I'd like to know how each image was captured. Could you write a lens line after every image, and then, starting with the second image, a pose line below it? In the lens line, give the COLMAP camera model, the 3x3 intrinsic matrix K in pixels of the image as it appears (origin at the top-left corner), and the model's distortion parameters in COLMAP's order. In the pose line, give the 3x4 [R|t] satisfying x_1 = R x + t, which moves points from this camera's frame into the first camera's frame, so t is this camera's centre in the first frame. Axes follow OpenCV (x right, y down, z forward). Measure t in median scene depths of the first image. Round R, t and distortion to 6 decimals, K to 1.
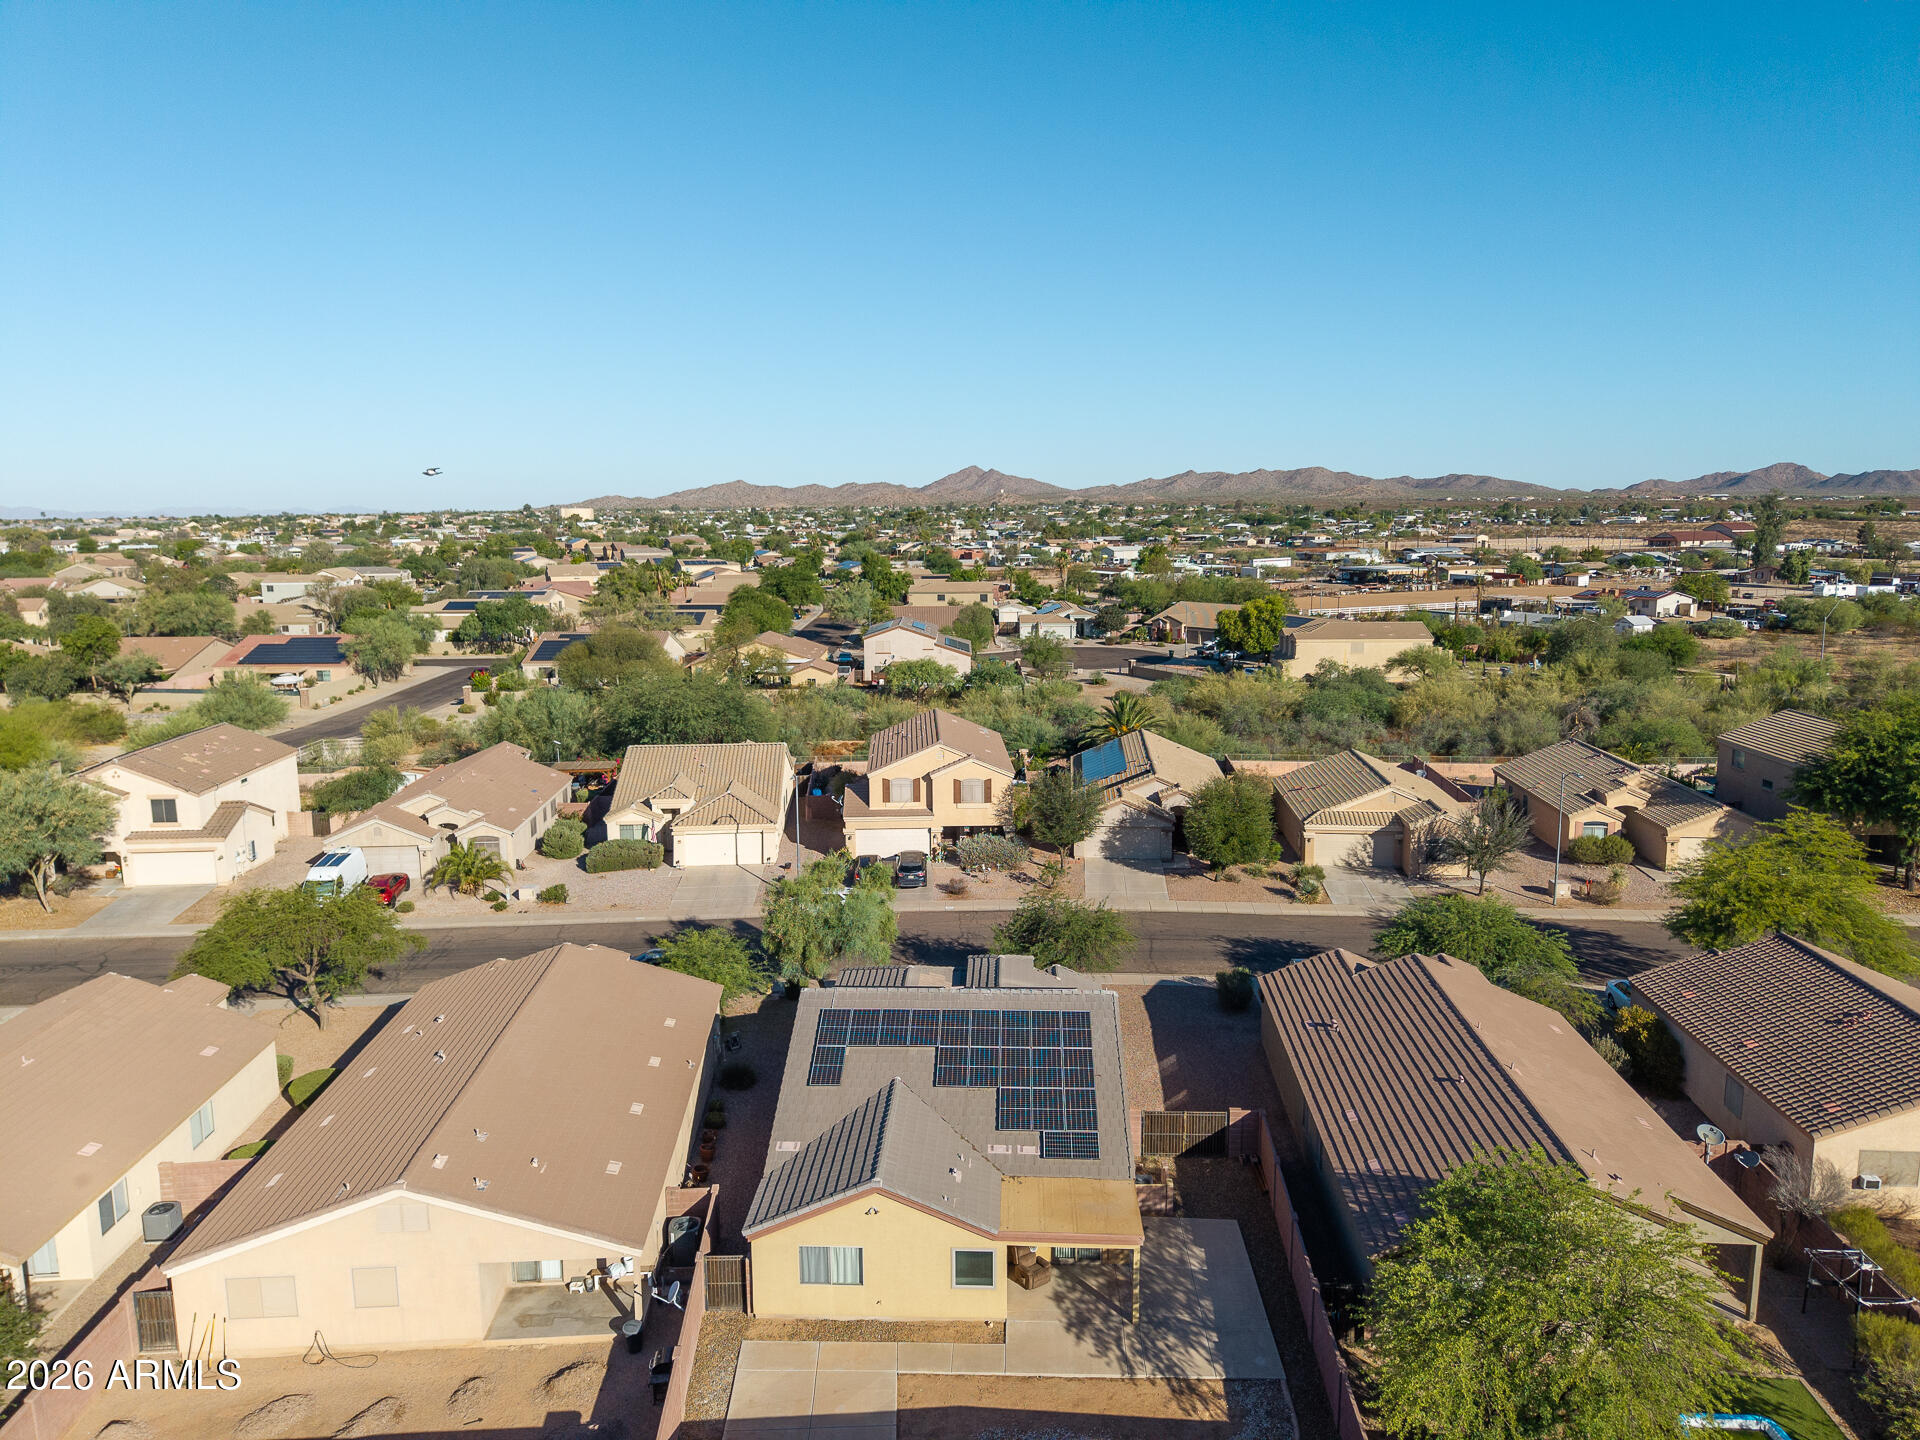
lens RADIAL K [[1271.1, 0, 960.0], [0, 1271.1, 720.0], [0, 0, 1]] dist [0.079981, -0.135935]
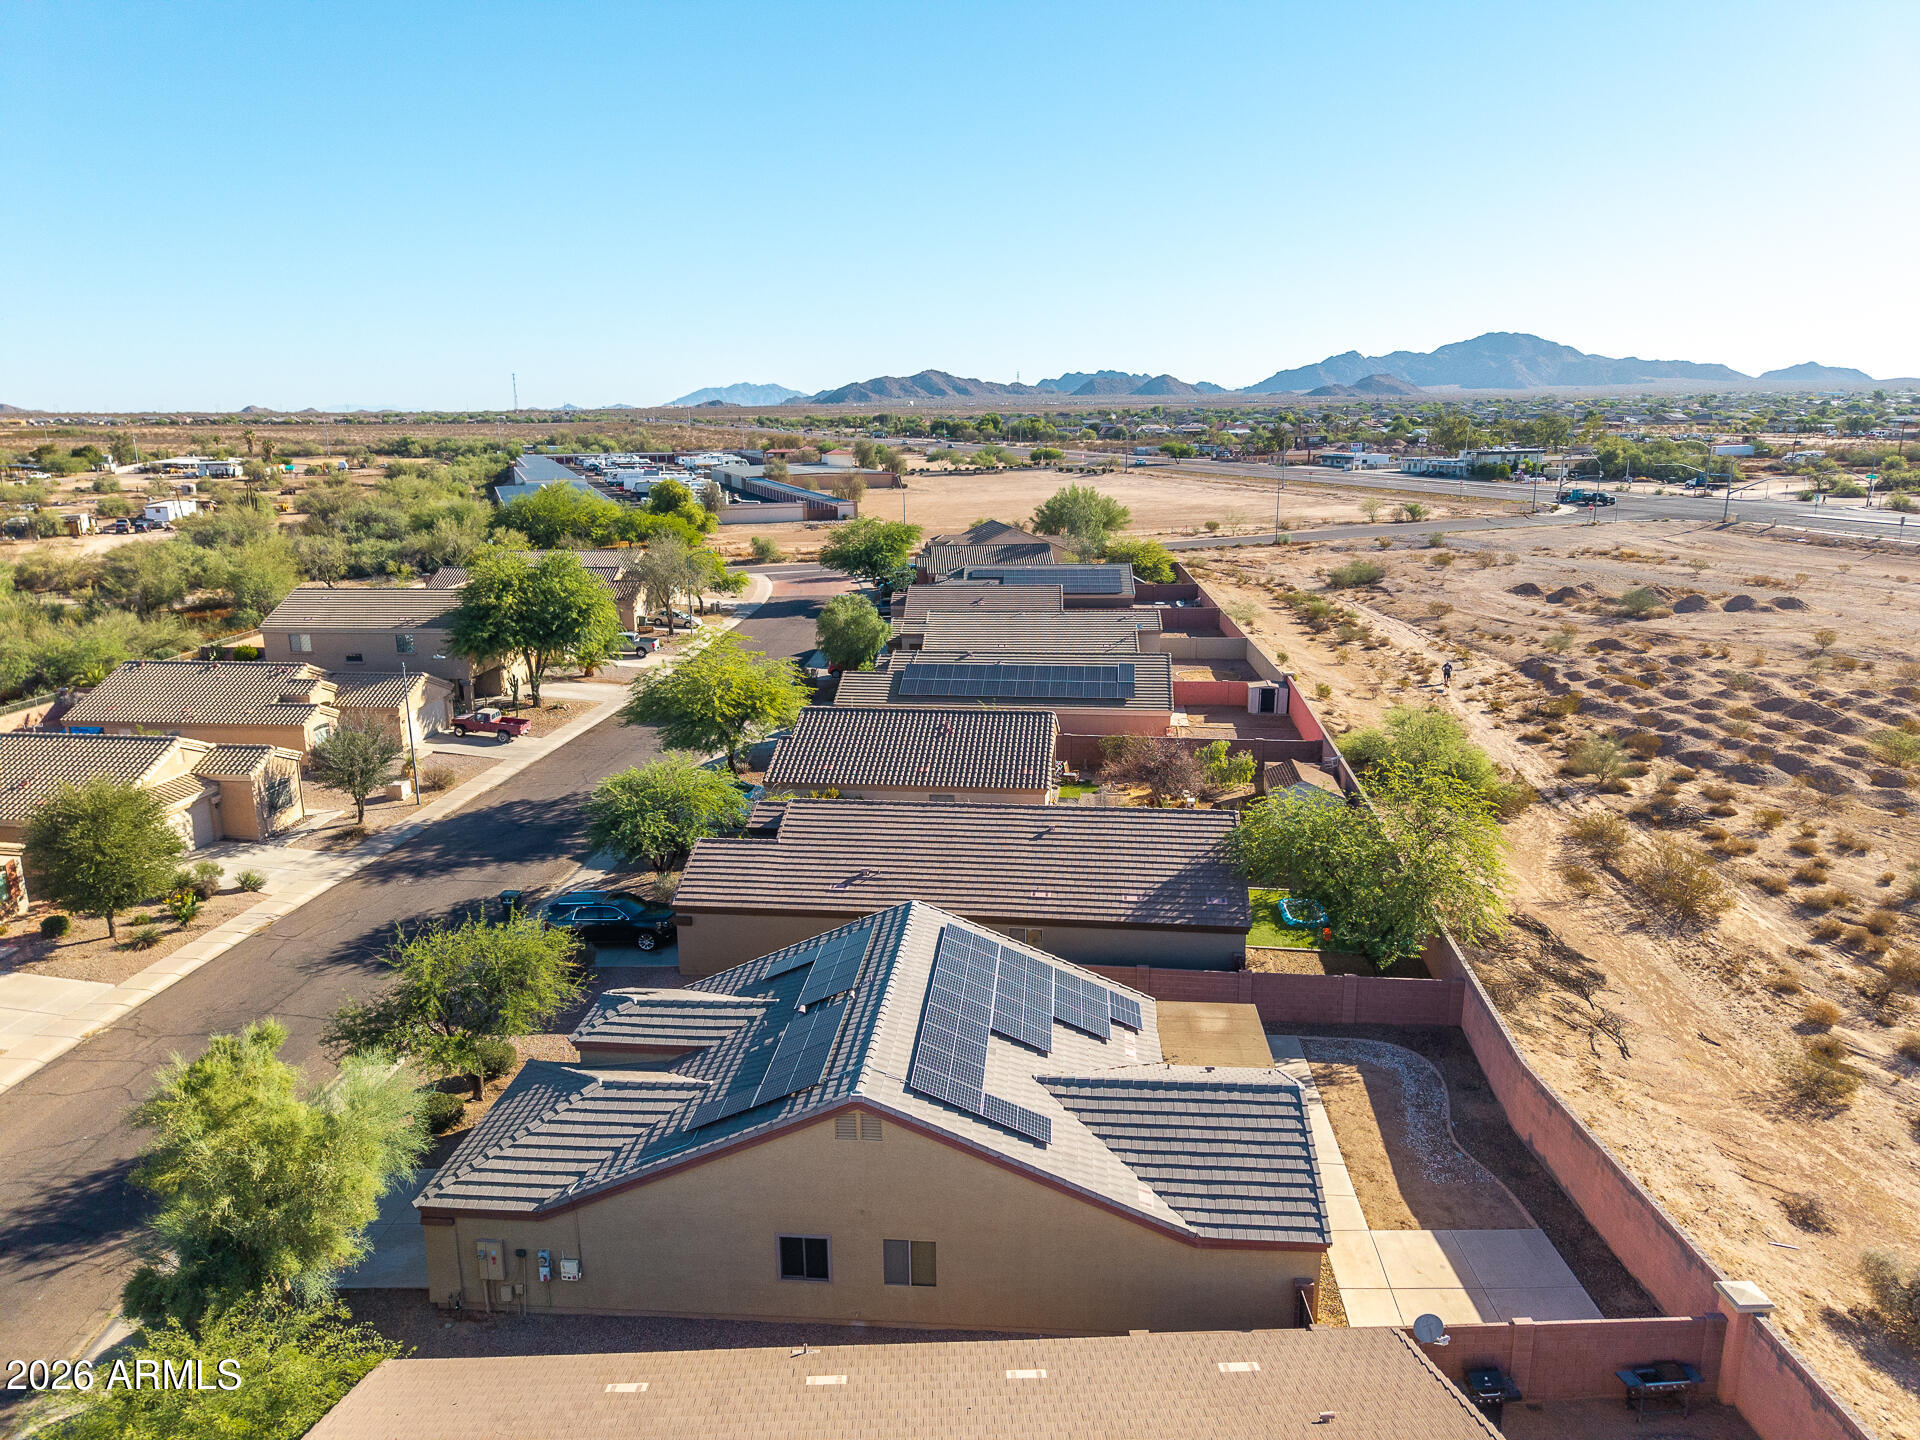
lens RADIAL K [[1284.0, 0, 959.9], [0, 1284.0, 696.5], [0, 0, 1]] dist [0.031188, -0.032450]
pose [[0.034840, -0.209604, 0.977165, -0.689168], [0.168694, 0.964962, 0.200972, -0.086200], [-0.985053, 0.157840, 0.068978, 0.888125]]
